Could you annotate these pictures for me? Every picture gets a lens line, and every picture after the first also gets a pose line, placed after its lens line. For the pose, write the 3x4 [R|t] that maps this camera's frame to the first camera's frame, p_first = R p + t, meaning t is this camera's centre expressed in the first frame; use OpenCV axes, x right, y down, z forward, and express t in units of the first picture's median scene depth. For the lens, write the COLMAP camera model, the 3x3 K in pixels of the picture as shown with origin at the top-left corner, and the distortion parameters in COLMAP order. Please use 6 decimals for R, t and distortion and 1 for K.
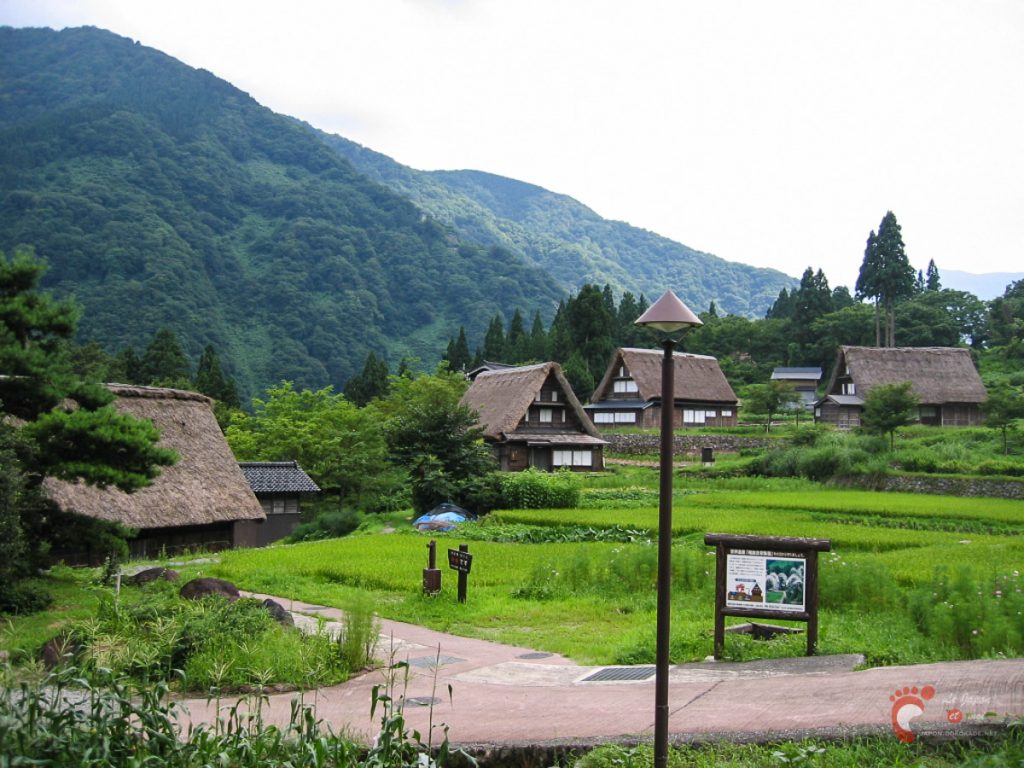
lens RADIAL K [[1087.2, 0, 512.0], [0, 1087.2, 384.0], [0, 0, 1]] dist [-0.140405, 0.134176]
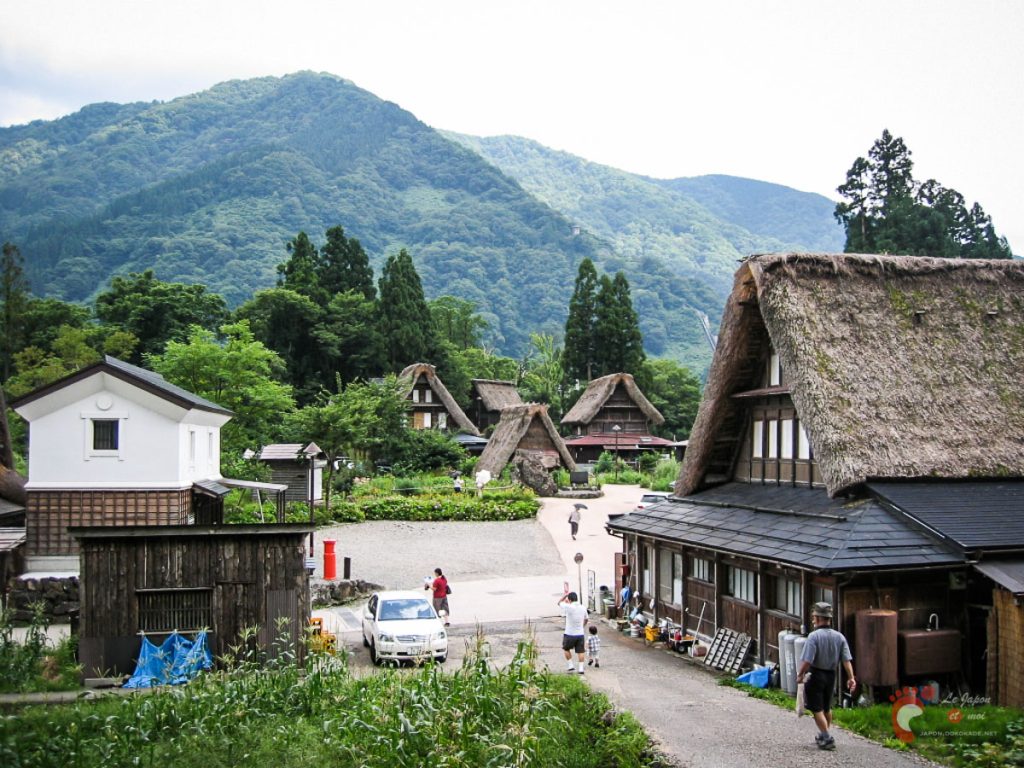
lens RADIAL K [[1087.2, 0, 512.0], [0, 1087.2, 384.0], [0, 0, 1]] dist [-0.140405, 0.134176]
pose [[0.956868, -0.034782, -0.288432, 0.957585], [0.032244, 0.999388, -0.013545, -0.041616], [0.288727, 0.003660, 0.957404, 0.345159]]
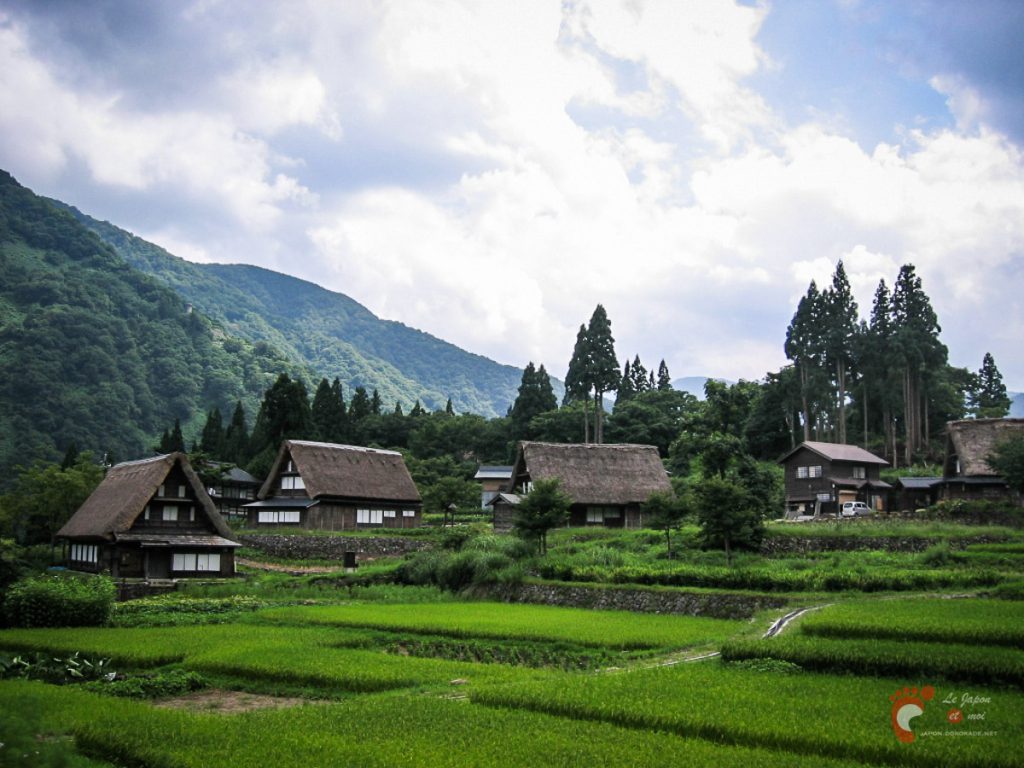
lens RADIAL K [[1087.2, 0, 512.0], [0, 1087.2, 384.0], [0, 0, 1]] dist [-0.140405, 0.134176]
pose [[0.979128, 0.026922, 0.201452, 0.065392], [-0.008122, 0.995579, -0.093576, 0.002069], [-0.203080, 0.089987, 0.975018, 0.048784]]
